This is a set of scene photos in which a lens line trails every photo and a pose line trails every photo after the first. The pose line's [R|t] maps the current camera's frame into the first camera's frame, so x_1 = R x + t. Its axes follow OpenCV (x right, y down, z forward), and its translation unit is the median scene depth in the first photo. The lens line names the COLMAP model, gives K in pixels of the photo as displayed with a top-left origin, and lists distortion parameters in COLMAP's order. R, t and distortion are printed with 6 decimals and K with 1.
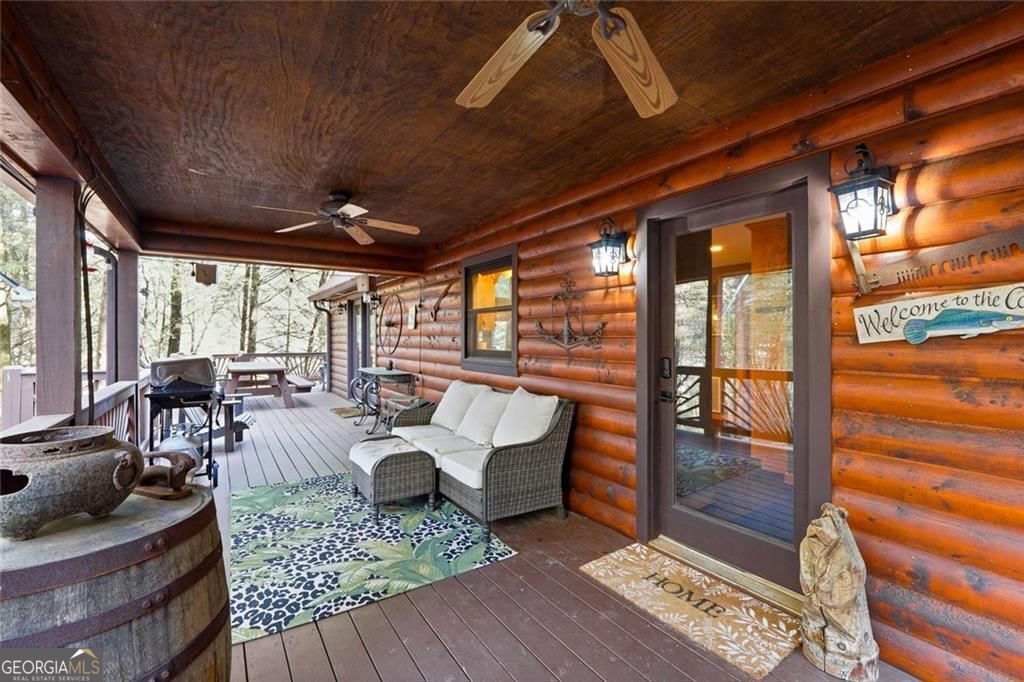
lens RADIAL K [[434.8, 0, 511.2], [0, 434.8, 335.9], [0, 0, 1]] dist [-0.014498, 0.004594]
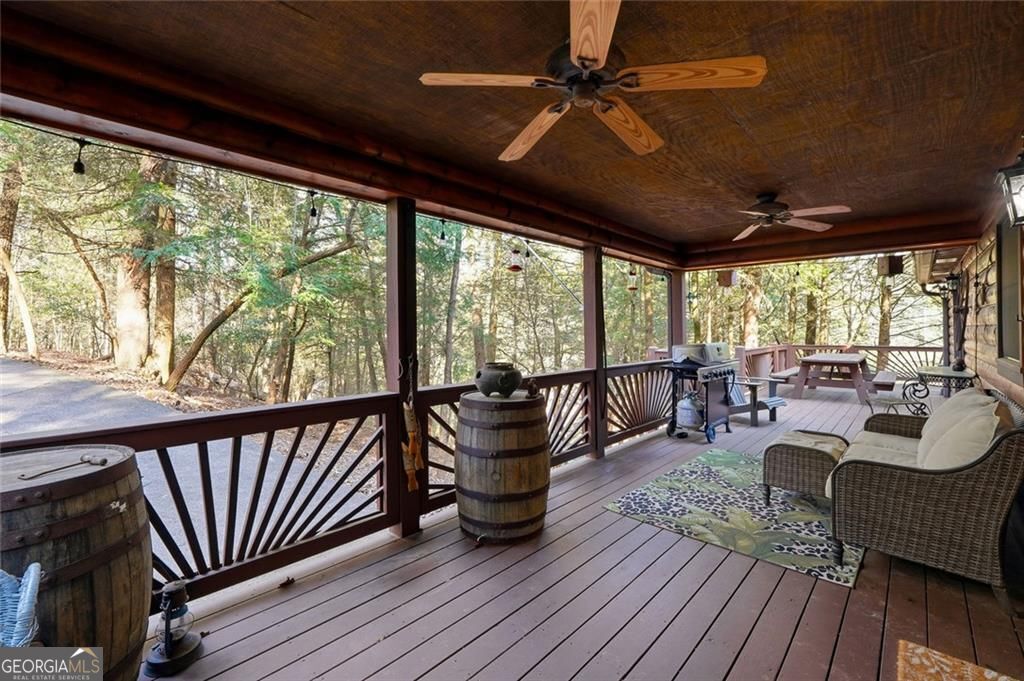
lens RADIAL K [[434.8, 0, 513.9], [0, 434.8, 335.8], [0, 0, 1]] dist [-0.014498, 0.004594]
pose [[0.230245, 0.012289, -0.973055, 0.627141], [0.006624, 0.999877, 0.014196, 0.001934], [0.973110, -0.009714, 0.230136, 0.170392]]
